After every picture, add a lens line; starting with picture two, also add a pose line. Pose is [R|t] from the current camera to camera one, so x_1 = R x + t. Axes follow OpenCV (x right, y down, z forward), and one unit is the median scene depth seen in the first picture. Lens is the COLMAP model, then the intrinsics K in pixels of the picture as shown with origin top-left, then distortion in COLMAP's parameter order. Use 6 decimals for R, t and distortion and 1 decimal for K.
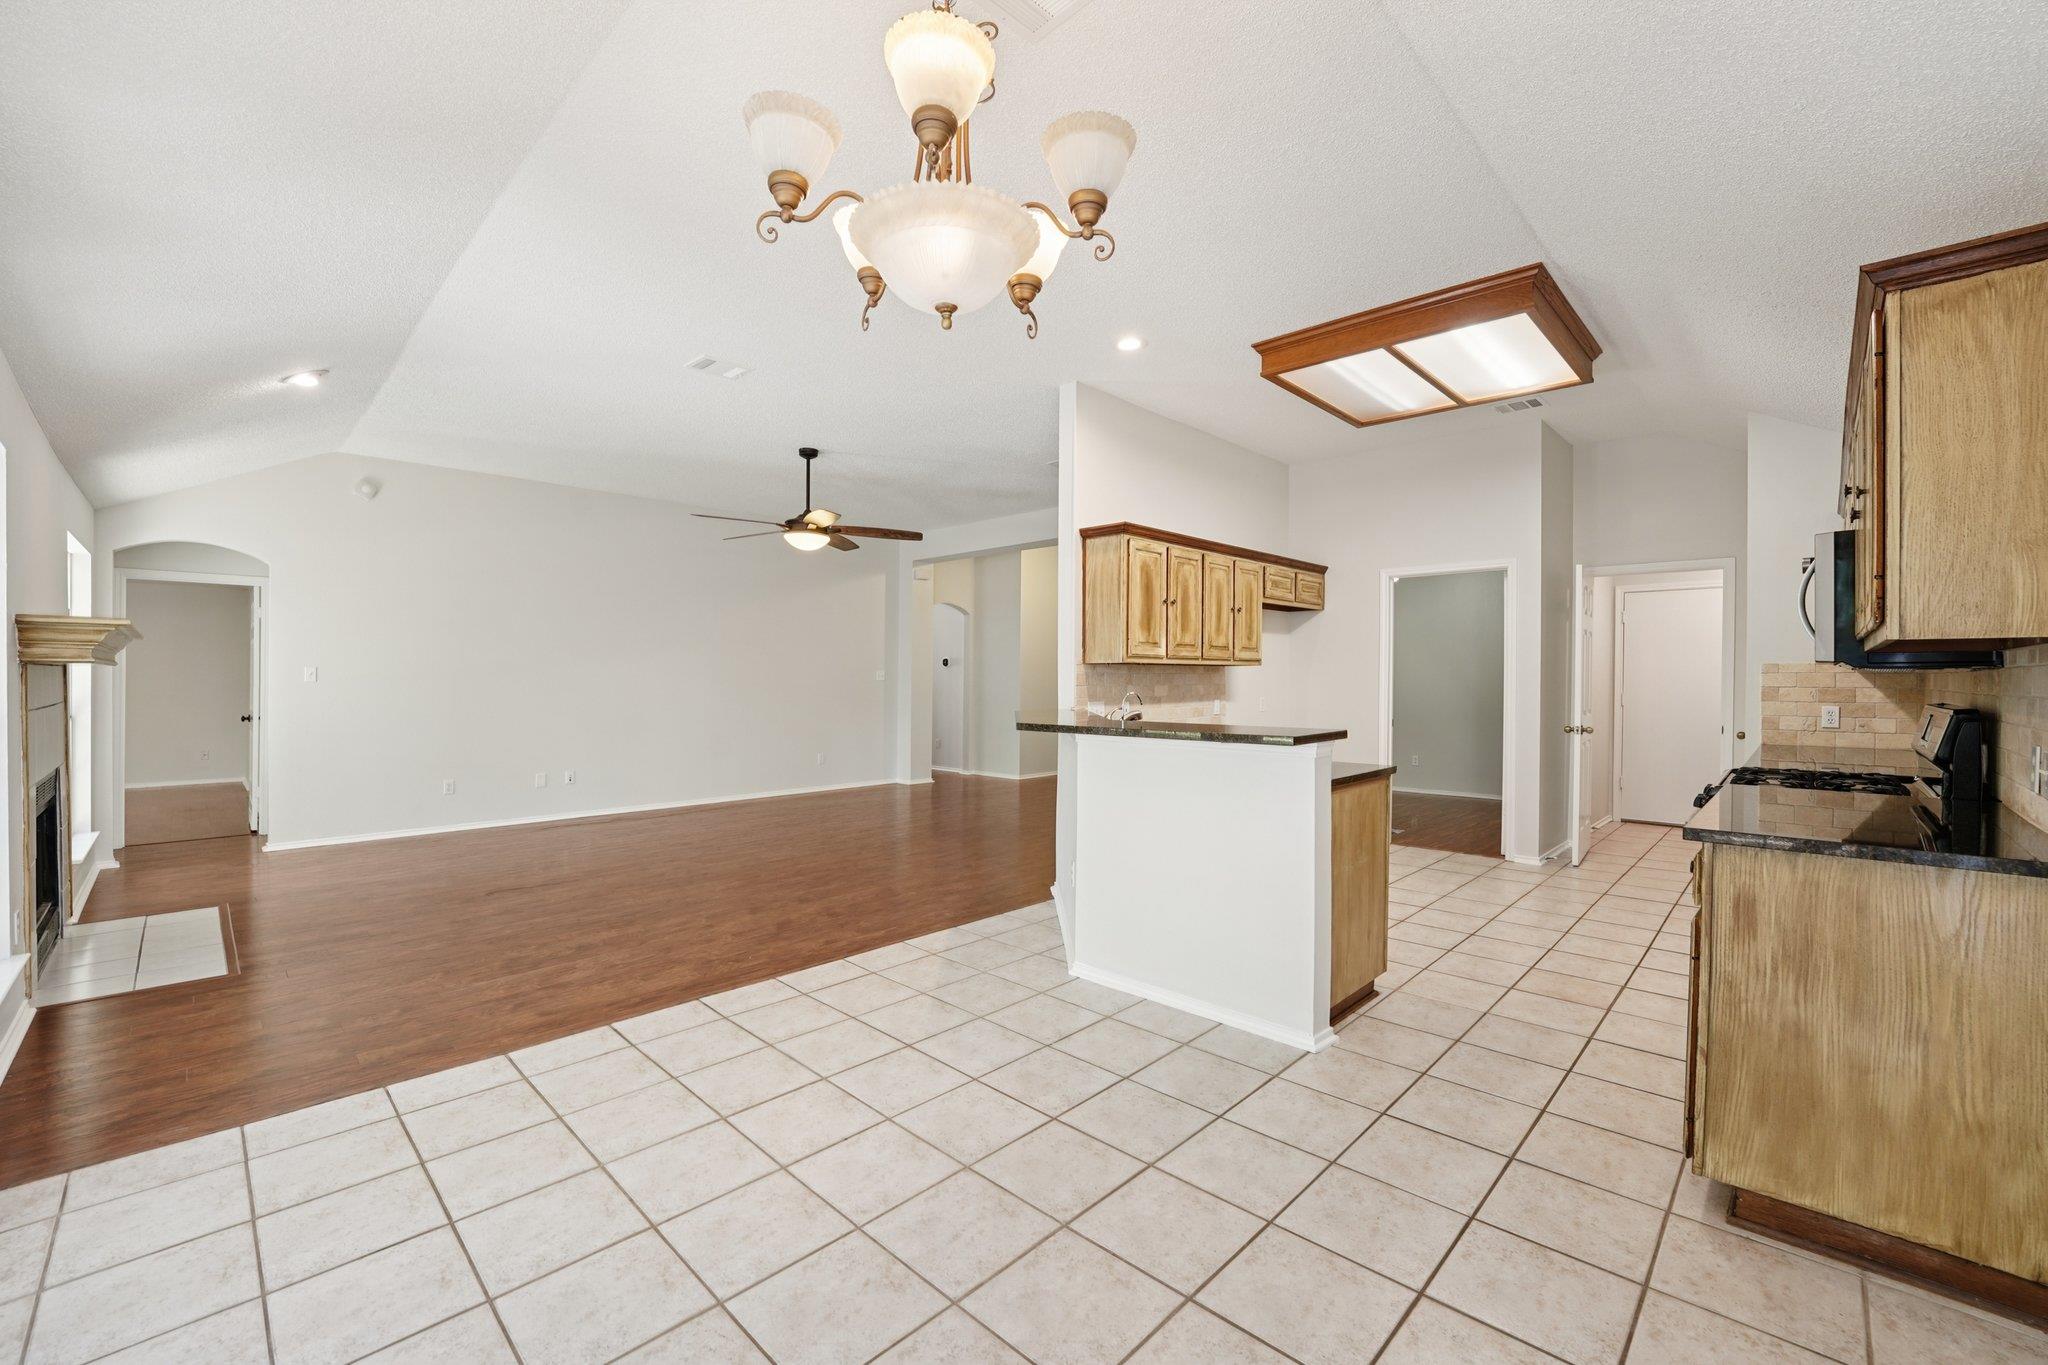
lens RADIAL K [[849.4, 0, 1020.4], [0, 849.4, 668.1], [0, 0, 1]] dist [-0.020273, 0.001747]
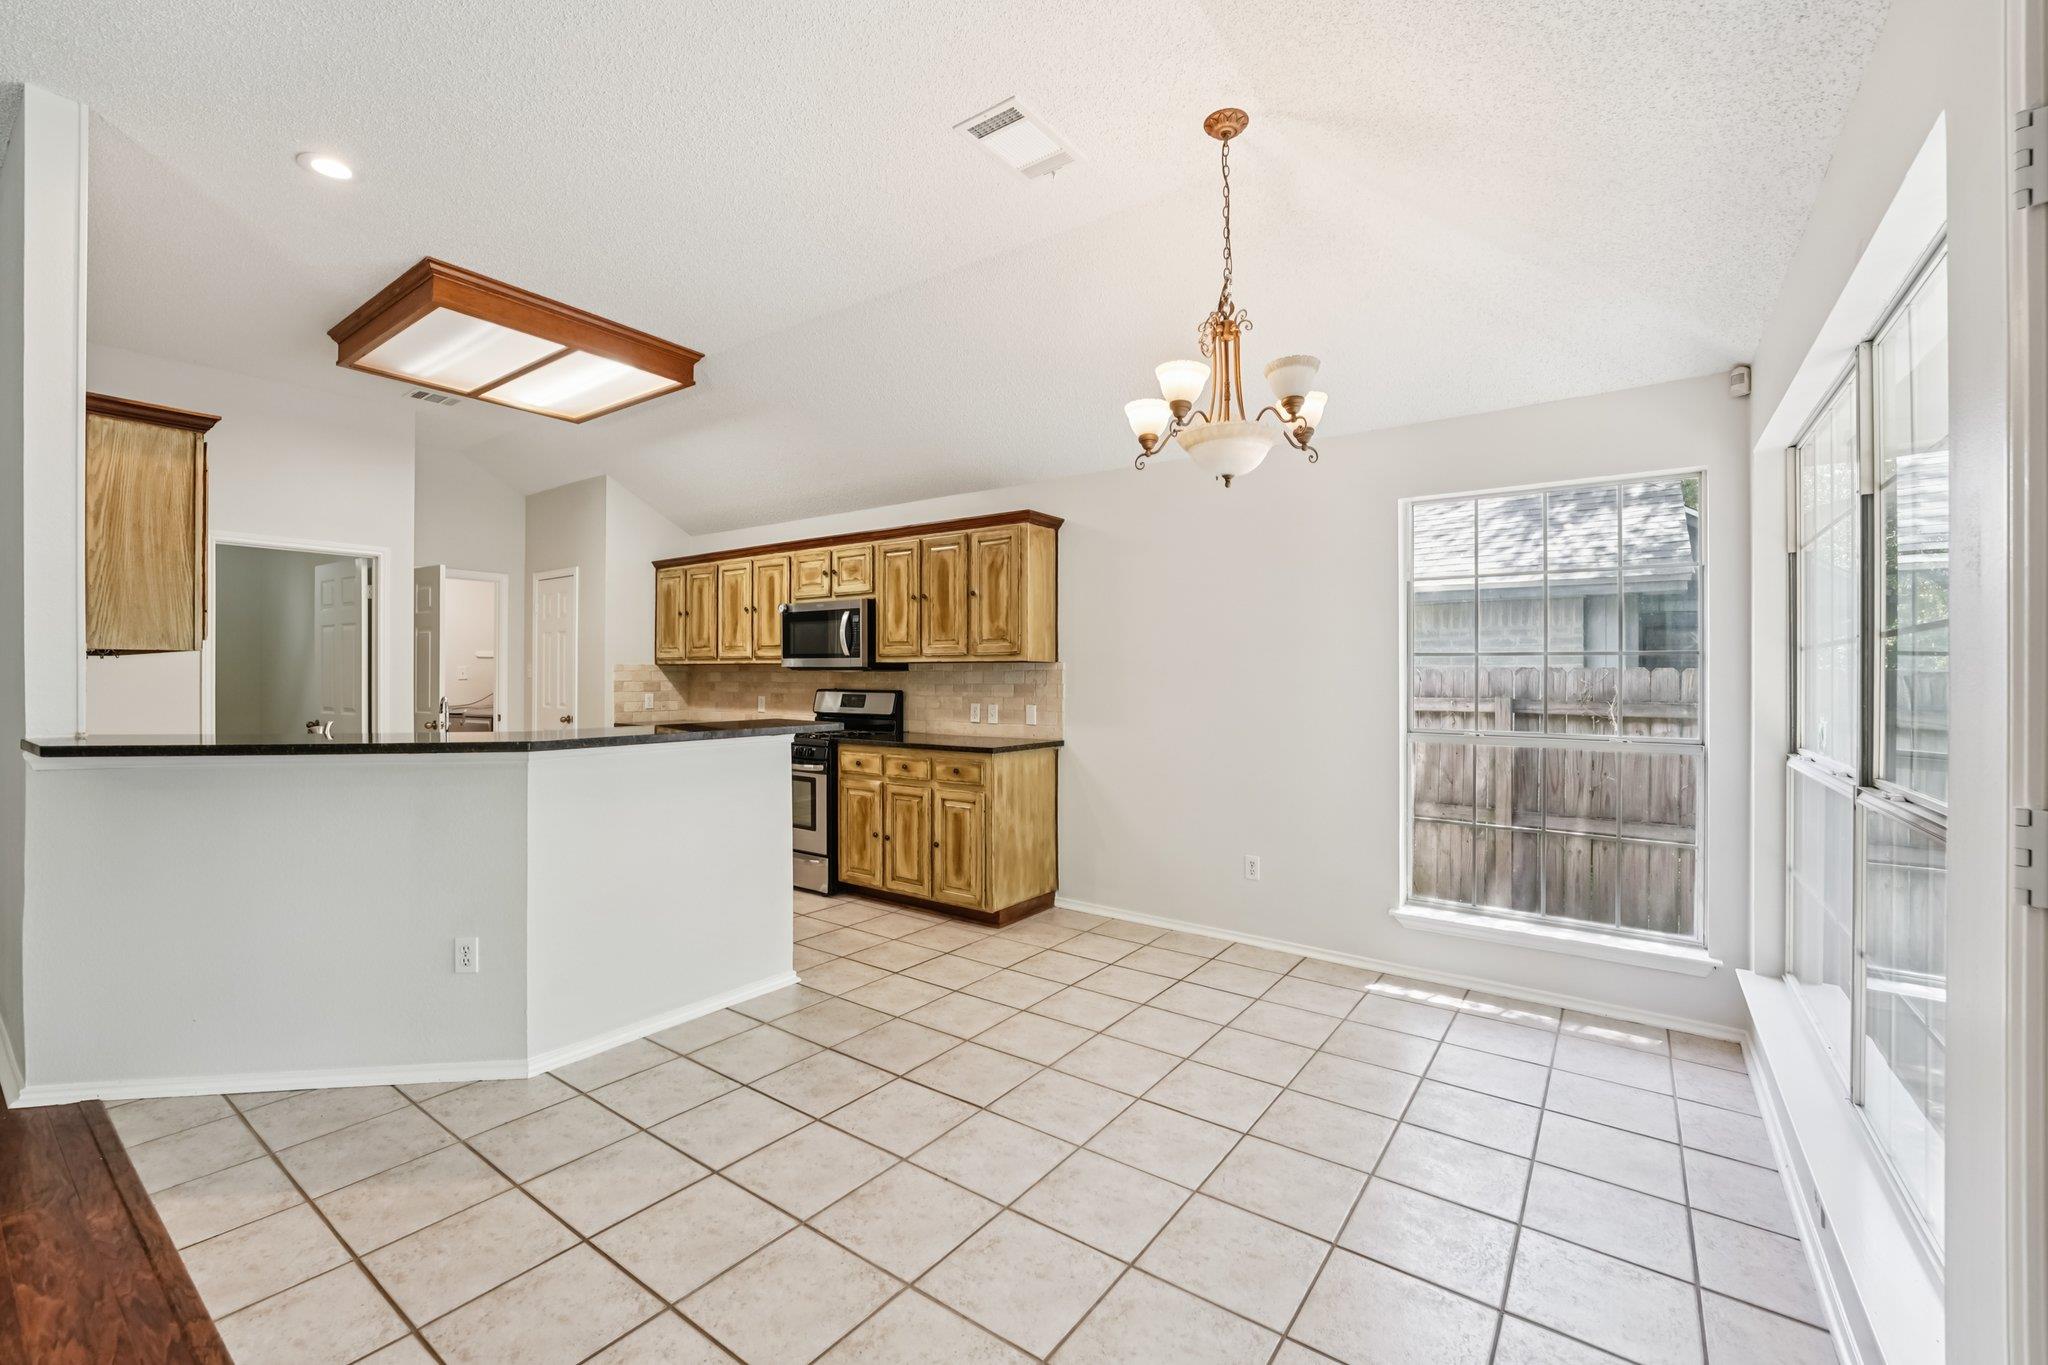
lens RADIAL K [[849.4, 0, 1008.4], [0, 849.4, 696.0], [0, 0, 1]] dist [-0.020273, 0.001747]
pose [[-0.131945, -0.026059, 0.990915, -0.539582], [-0.015421, 0.999587, 0.024233, 0.002528], [-0.991137, -0.012083, -0.132292, 0.513540]]
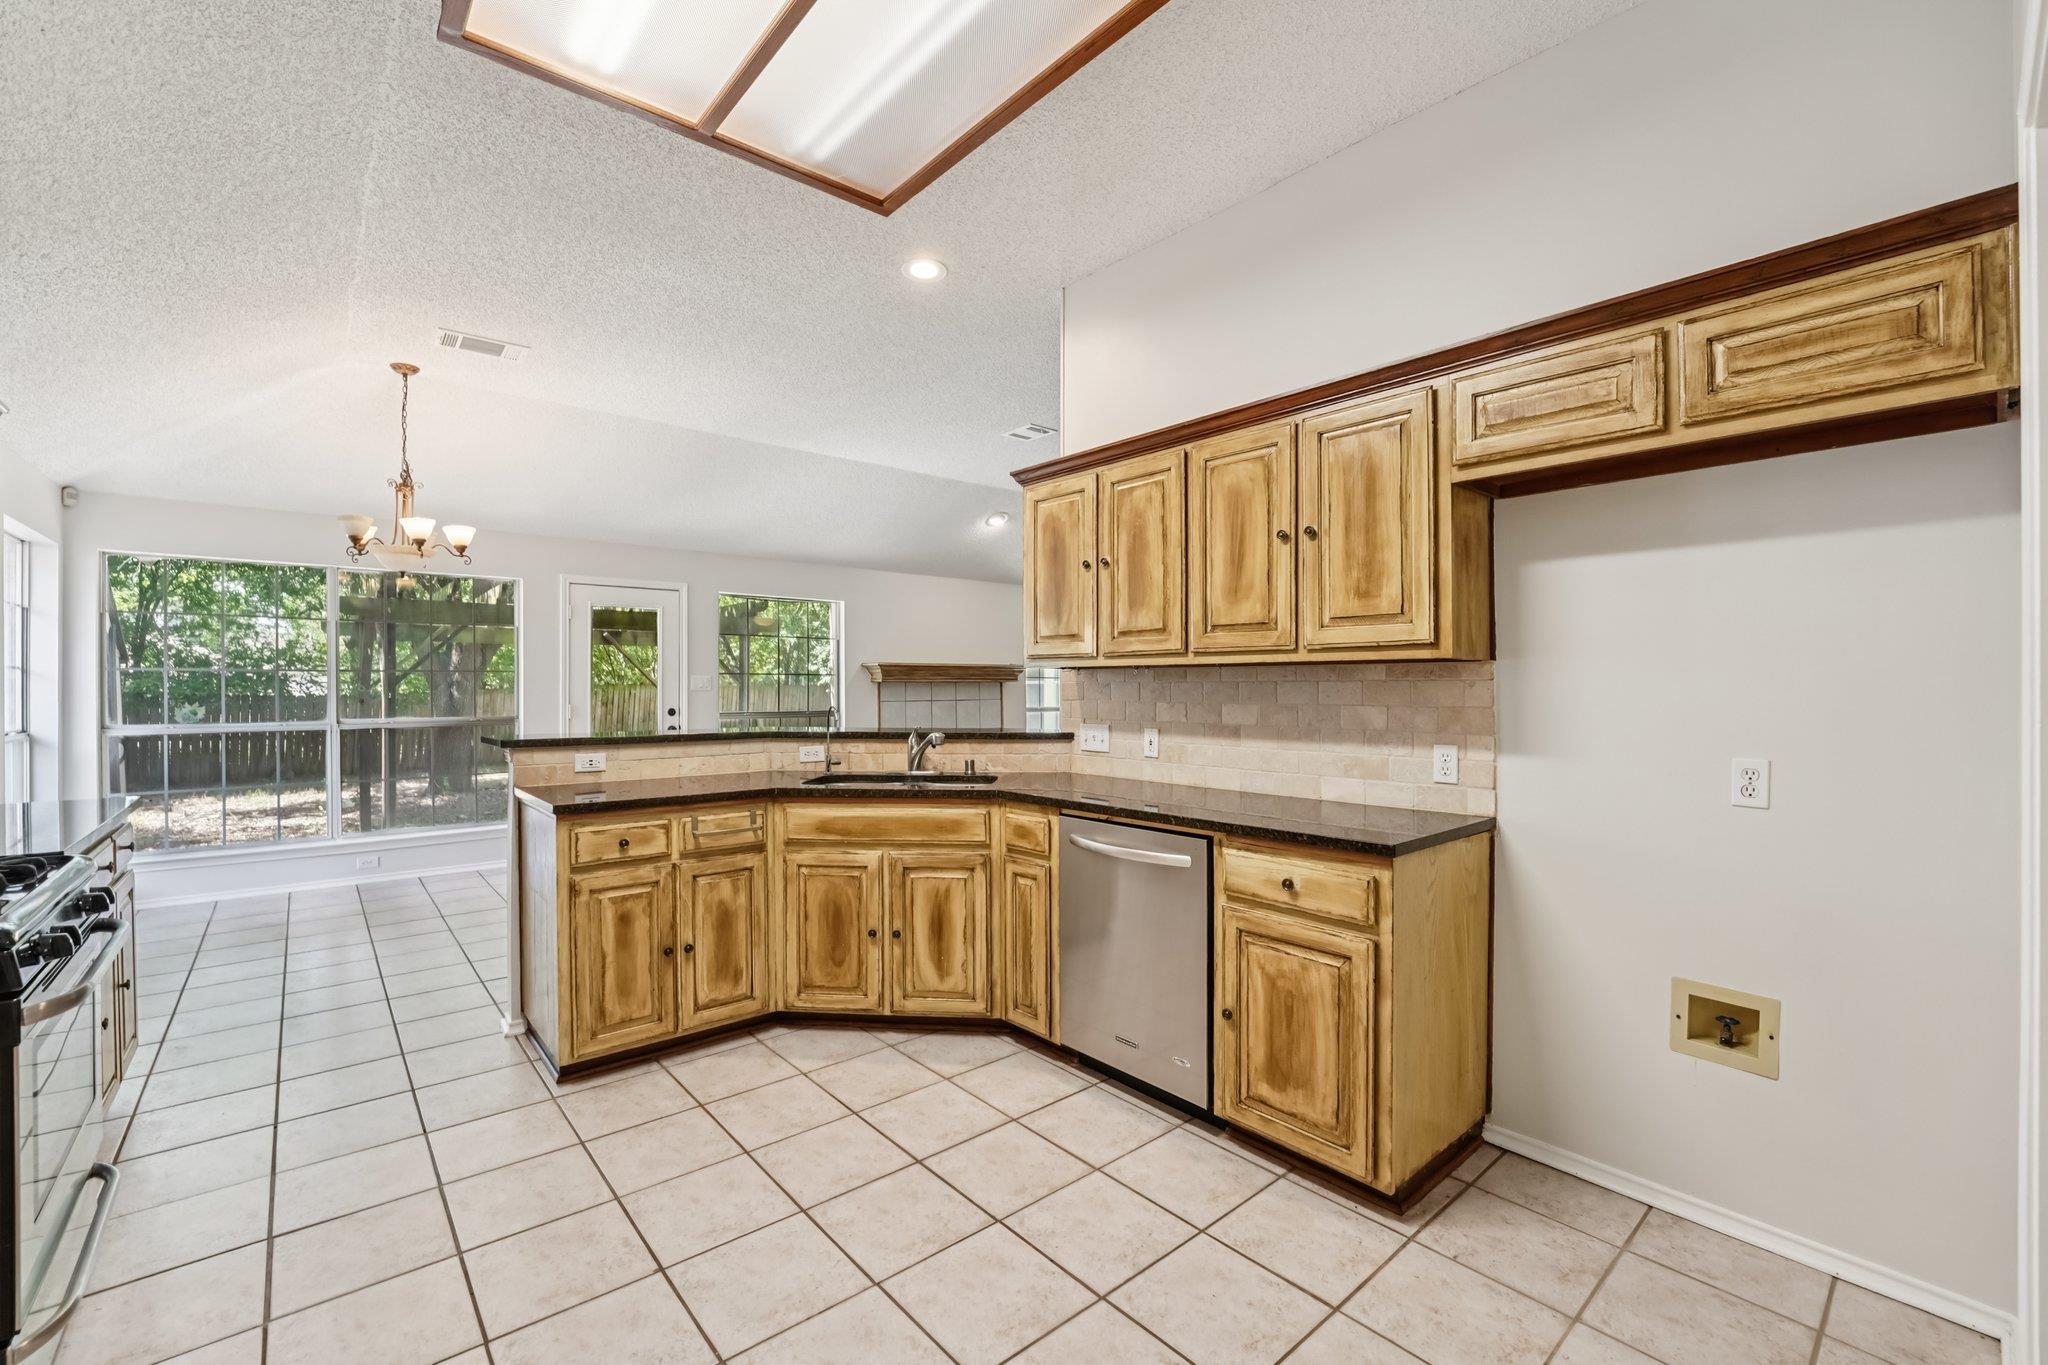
lens RADIAL K [[849.4, 0, 977.7], [0, 849.4, 649.5], [0, 0, 1]] dist [-0.020273, 0.001747]
pose [[-0.116345, -0.040944, -0.992365, 0.826523], [0.014820, 0.998967, -0.042954, 0.007921], [0.993098, -0.019704, -0.115618, 1.040382]]
